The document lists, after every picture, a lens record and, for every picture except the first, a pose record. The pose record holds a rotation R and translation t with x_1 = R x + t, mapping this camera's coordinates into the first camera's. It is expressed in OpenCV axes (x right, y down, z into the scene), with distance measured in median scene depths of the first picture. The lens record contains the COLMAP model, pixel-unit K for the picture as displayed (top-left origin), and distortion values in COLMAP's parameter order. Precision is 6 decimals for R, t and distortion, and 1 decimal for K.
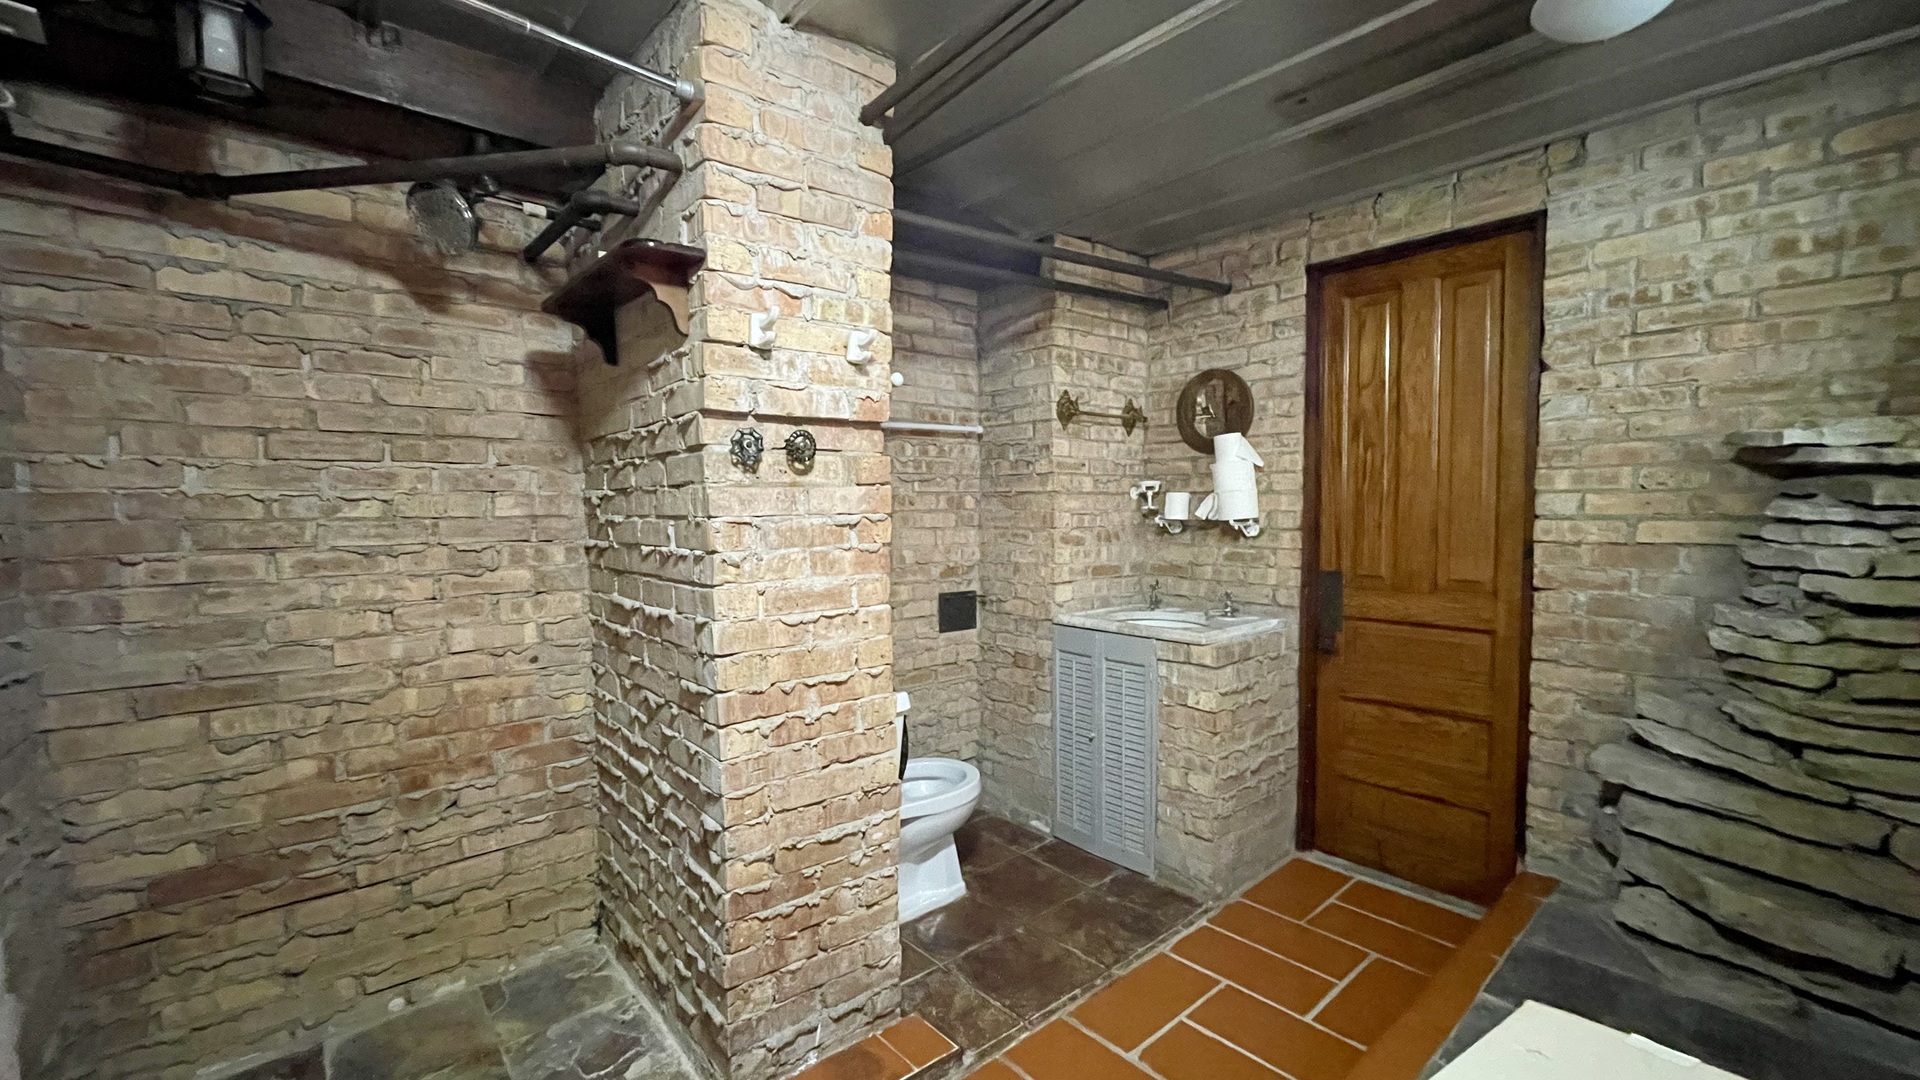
lens RADIAL K [[775.2, 0, 952.6], [0, 775.2, 541.3], [0, 0, 1]] dist [-0.003963, 0.001641]
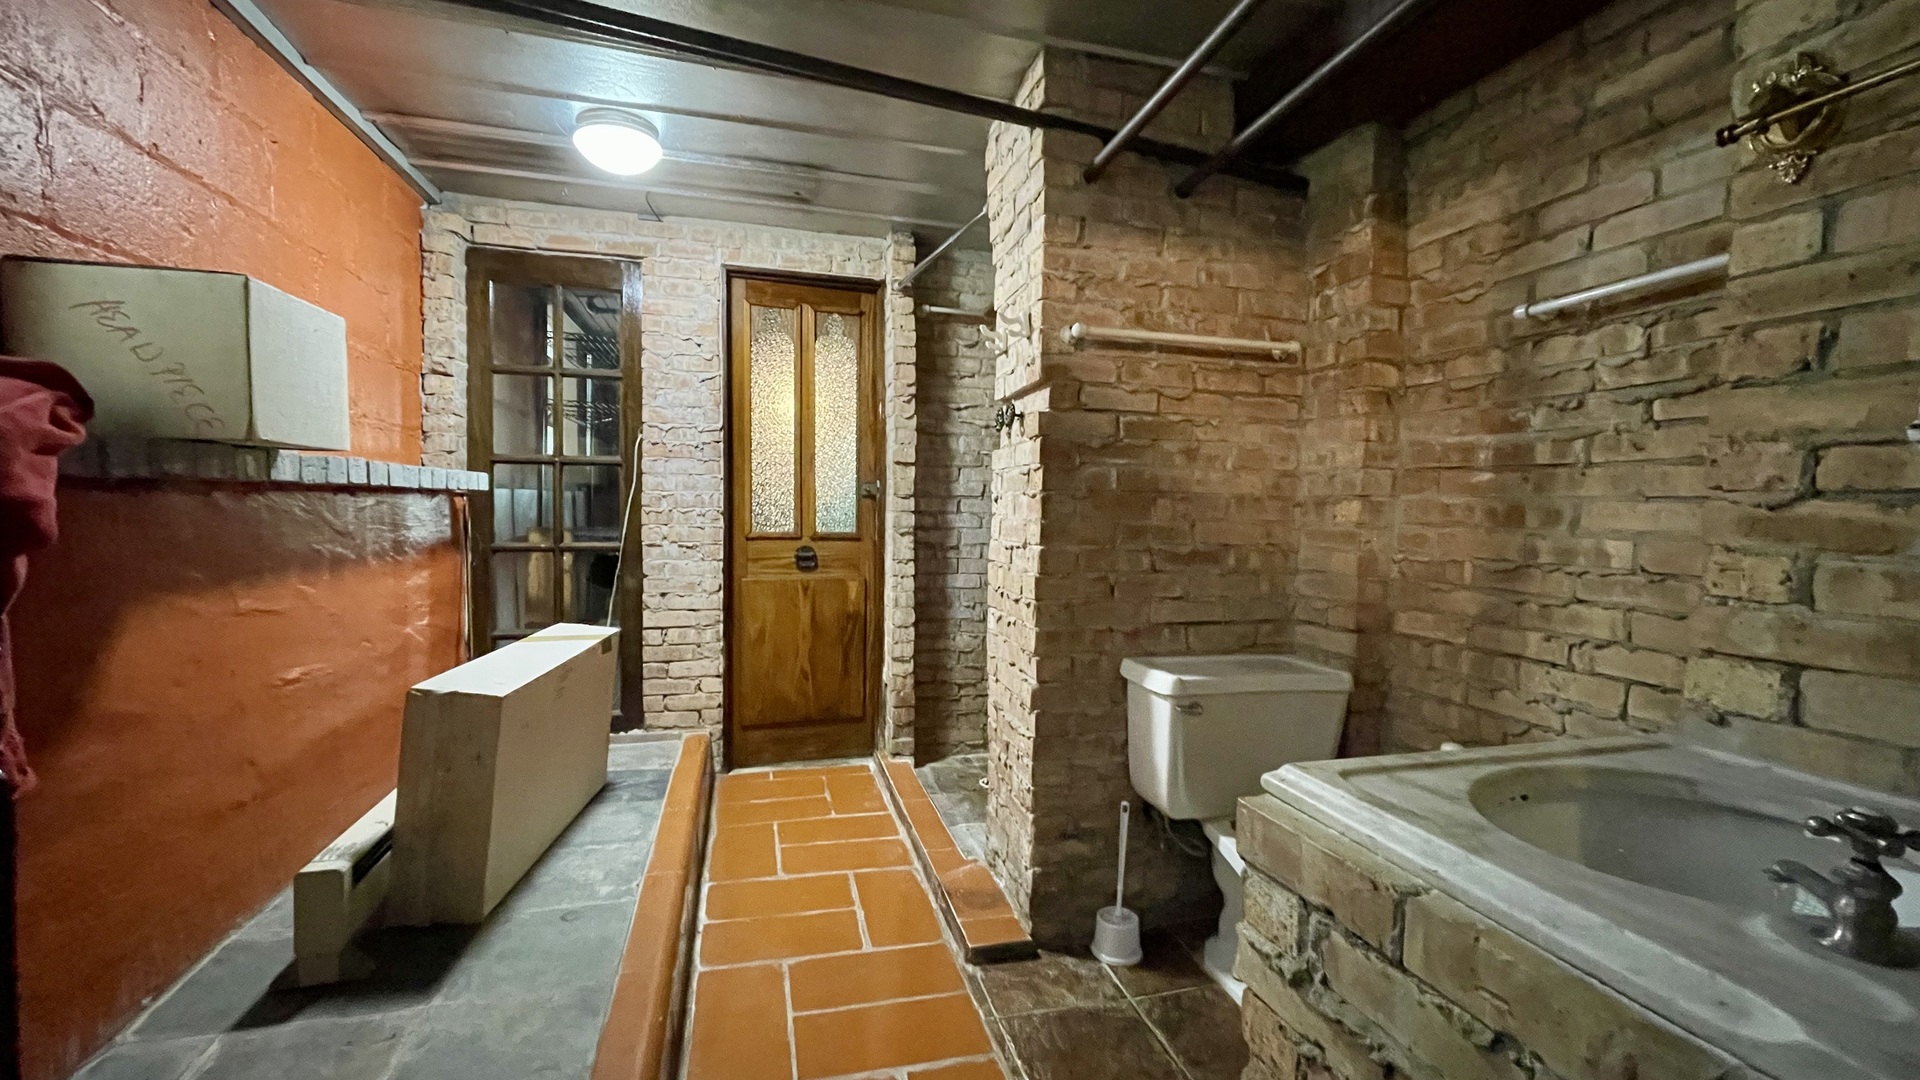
lens RADIAL K [[775.2, 0, 954.6], [0, 775.2, 543.1], [0, 0, 1]] dist [-0.003963, 0.001641]
pose [[-0.436148, 0.041725, -0.898907, 0.863681], [-0.060145, 0.995339, 0.075384, 0.001382], [0.897863, 0.086943, -0.431606, 1.235467]]
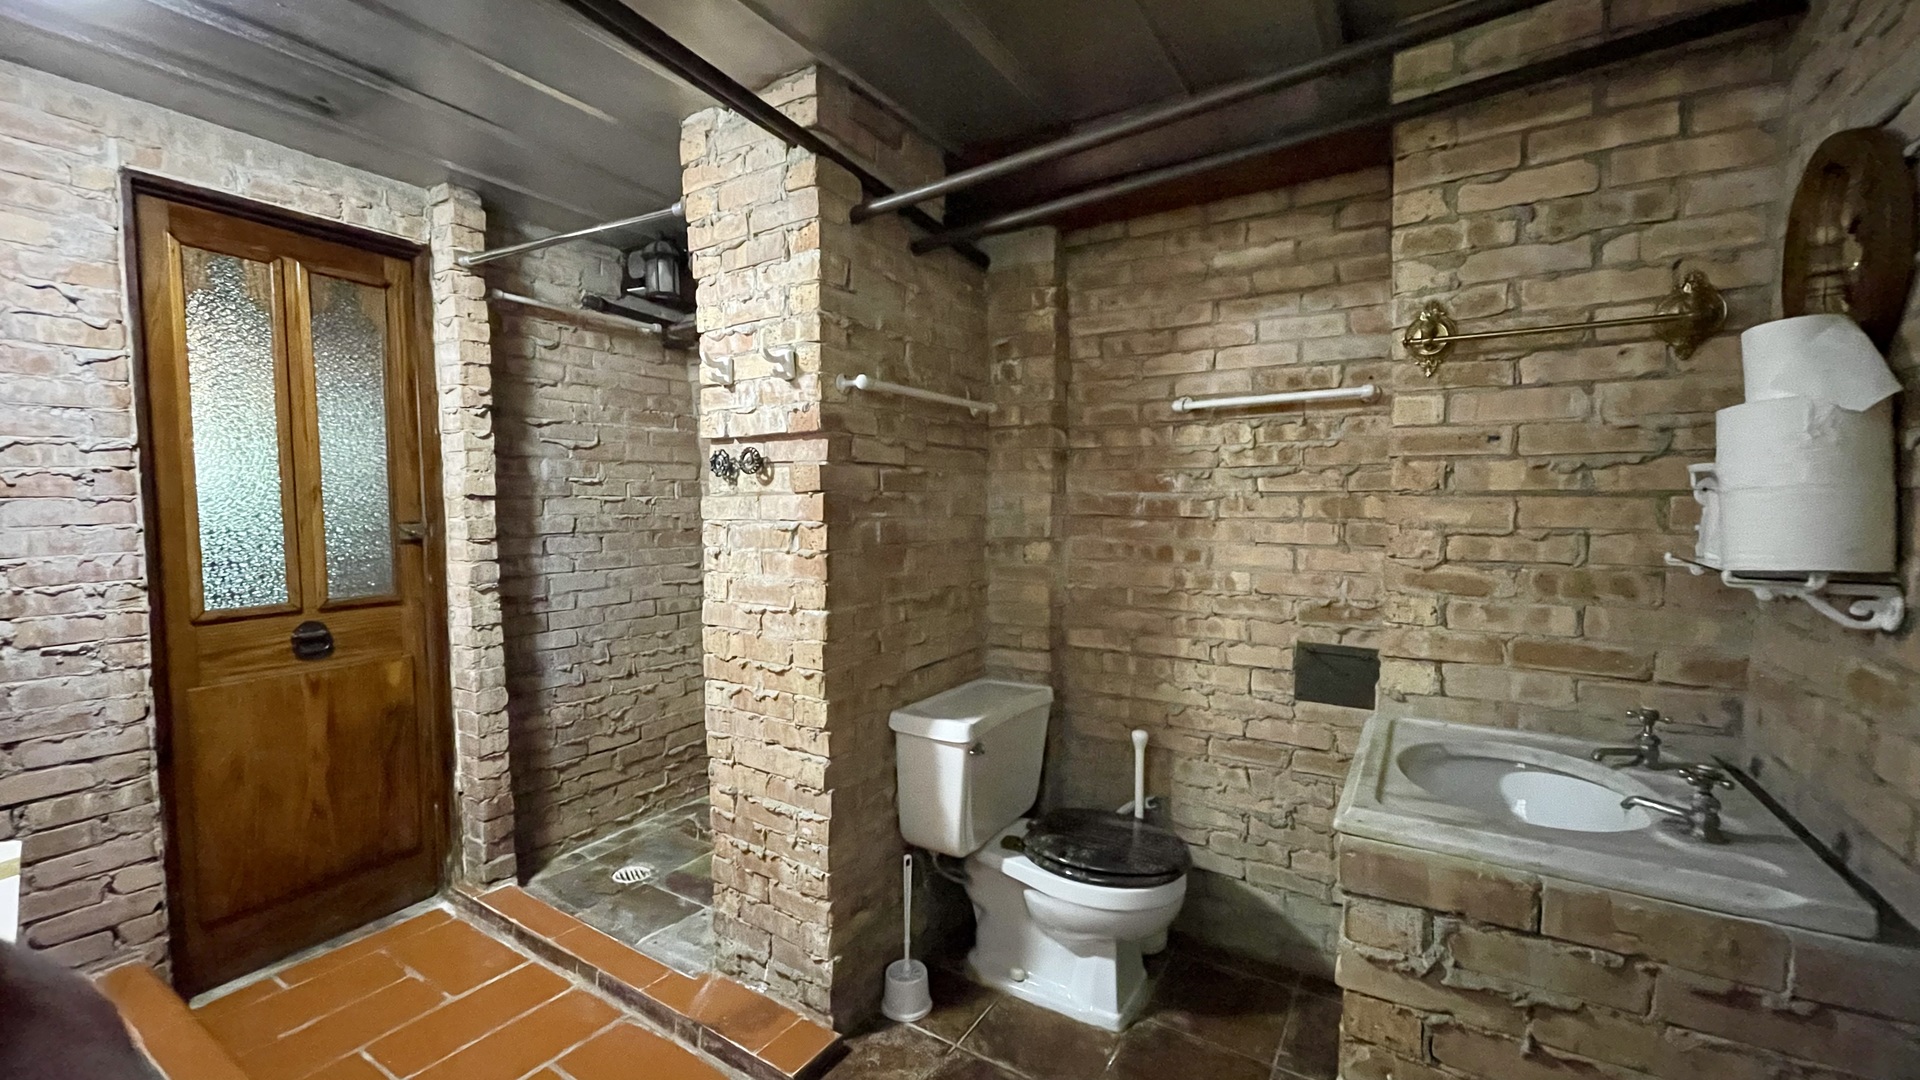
lens RADIAL K [[775.2, 0, 951.0], [0, 775.2, 542.7], [0, 0, 1]] dist [-0.003963, 0.001641]
pose [[0.293774, 0.058021, -0.954112, 0.831509], [-0.046573, 0.997839, 0.046340, -0.055990], [0.954740, 0.030822, 0.295842, 0.776194]]
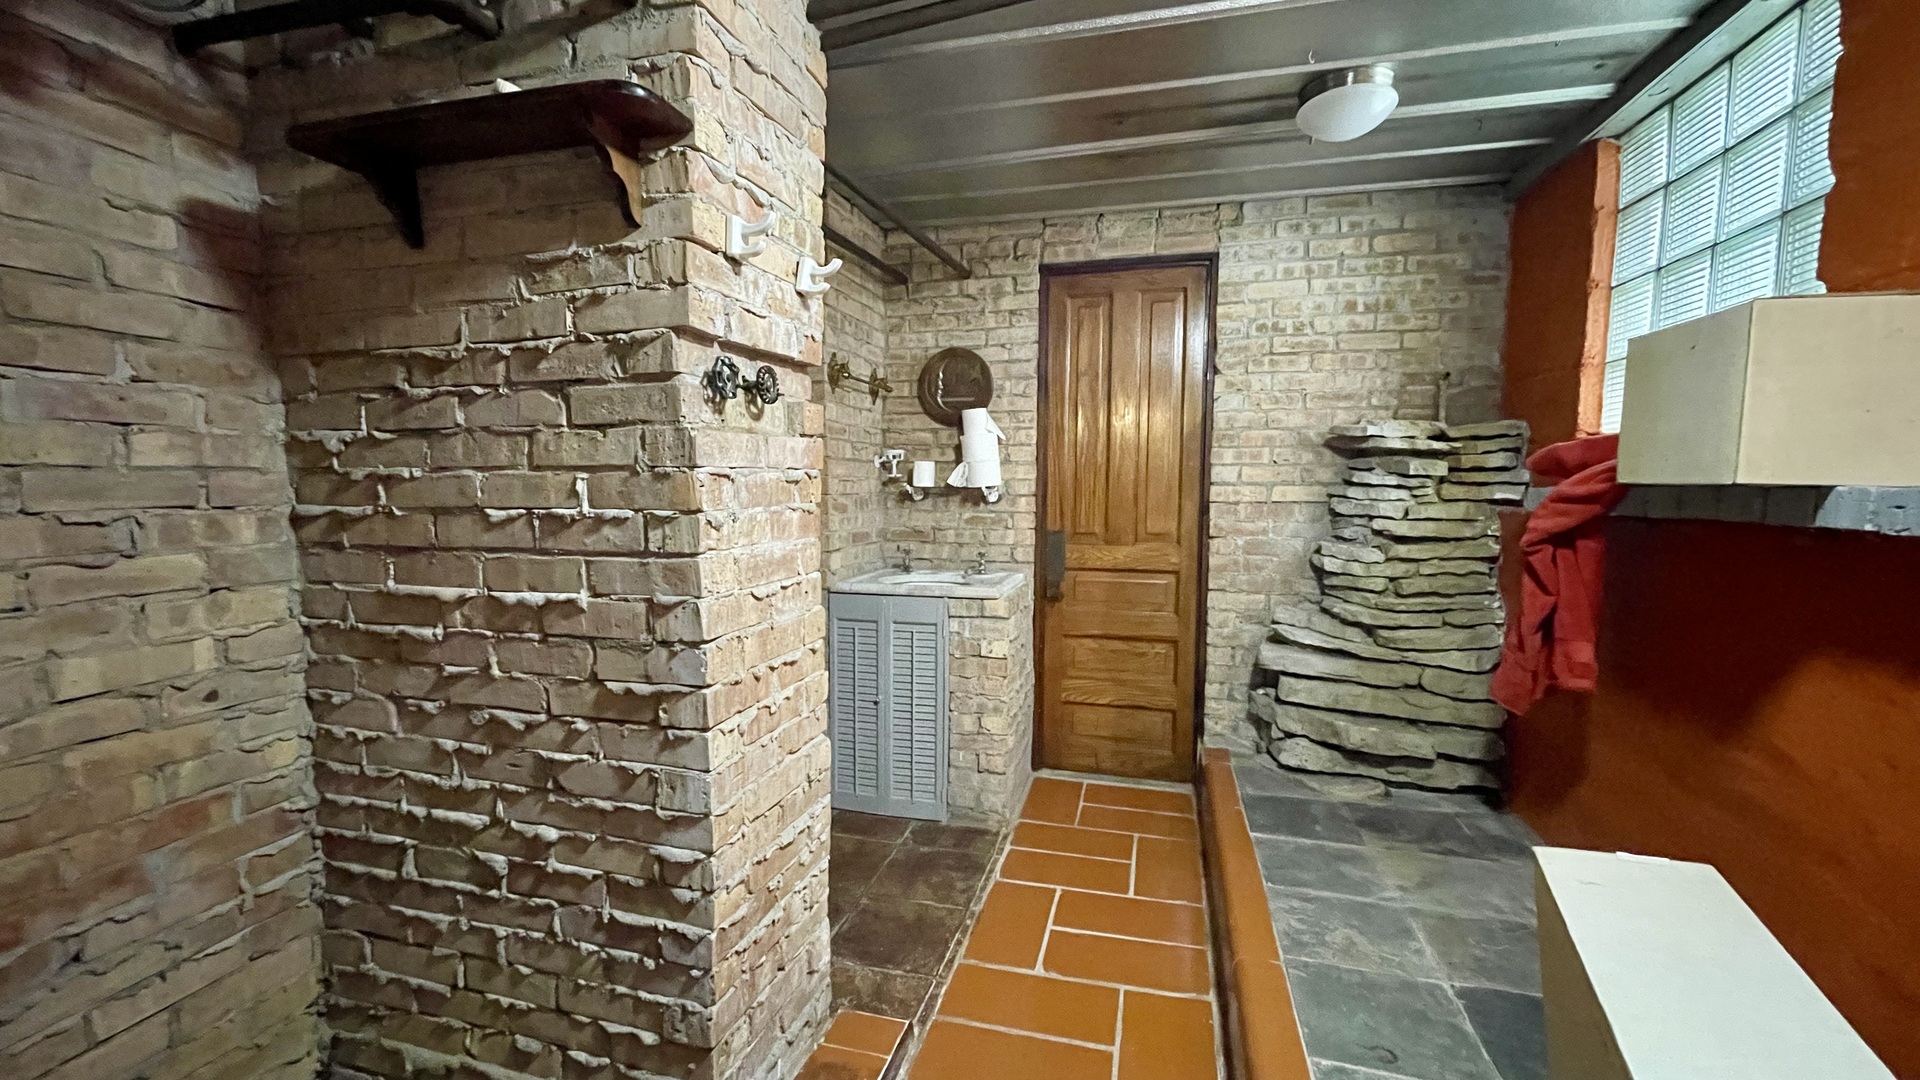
lens RADIAL K [[775.2, 0, 955.2], [0, 775.2, 540.9], [0, 0, 1]] dist [-0.003963, 0.001641]
pose [[0.827981, -0.032947, 0.559788, -0.411528], [0.017578, 0.999307, 0.032816, 0.017788], [-0.560481, -0.017331, 0.827986, 0.152291]]
